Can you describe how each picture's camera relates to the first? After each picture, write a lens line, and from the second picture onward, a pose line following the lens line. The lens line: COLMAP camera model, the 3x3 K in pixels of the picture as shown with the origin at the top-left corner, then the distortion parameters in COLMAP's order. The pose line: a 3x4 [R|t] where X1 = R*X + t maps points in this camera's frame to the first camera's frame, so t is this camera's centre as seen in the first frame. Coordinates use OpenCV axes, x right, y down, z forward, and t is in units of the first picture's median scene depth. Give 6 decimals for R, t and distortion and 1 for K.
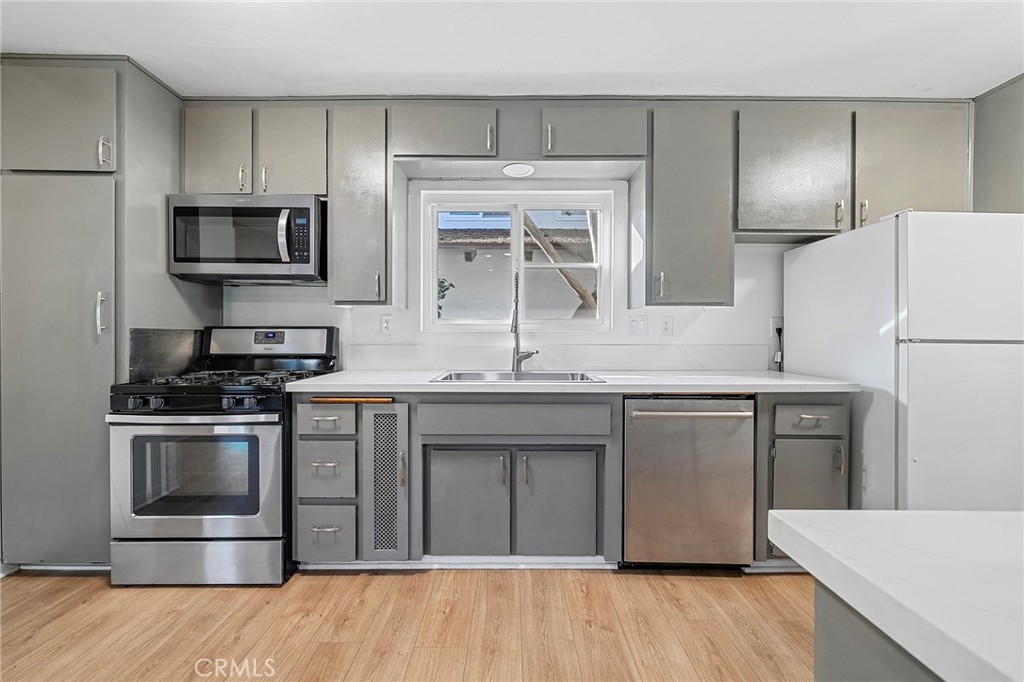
lens RADIAL K [[398.5, 0, 509.4], [0, 398.5, 336.2], [0, 0, 1]] dist [-0.000081, 0.000164]
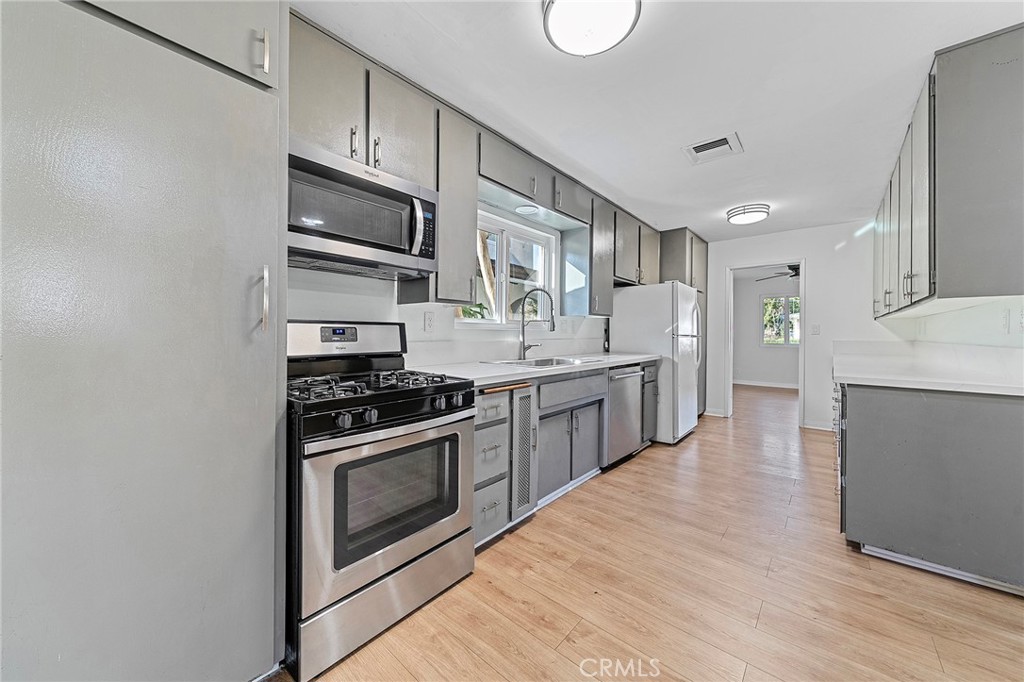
lens RADIAL K [[371.8, 0, 511.4], [0, 371.8, 332.8], [0, 0, 1]] dist [-0.000088, 0.000037]
pose [[0.647224, 0.002808, 0.762295, -1.208417], [-0.003343, 0.999994, -0.000846, -0.000521], [-0.762293, -0.002001, 0.647230, 0.281969]]
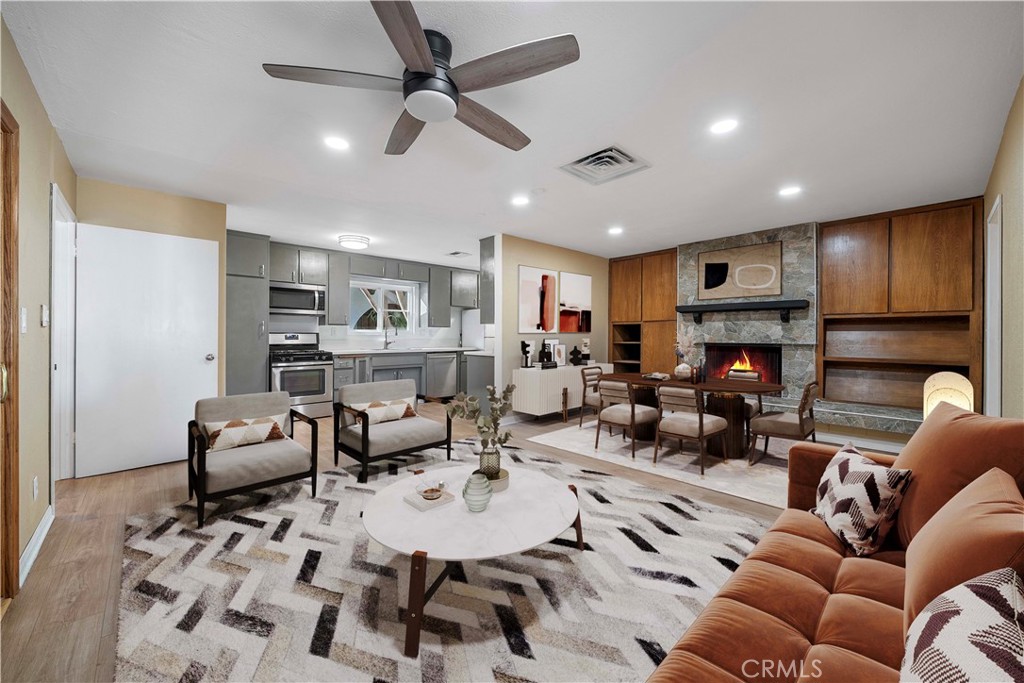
lens RADIAL K [[395.2, 0, 511.1], [0, 395.2, 345.6], [0, 0, 1]] dist [-0.000184, 0.000017]
pose [[0.732403, -0.019633, 0.680588, -1.599490], [0.005585, 0.999724, 0.022829, 0.008107], [-0.680849, -0.012919, 0.732310, -2.156050]]
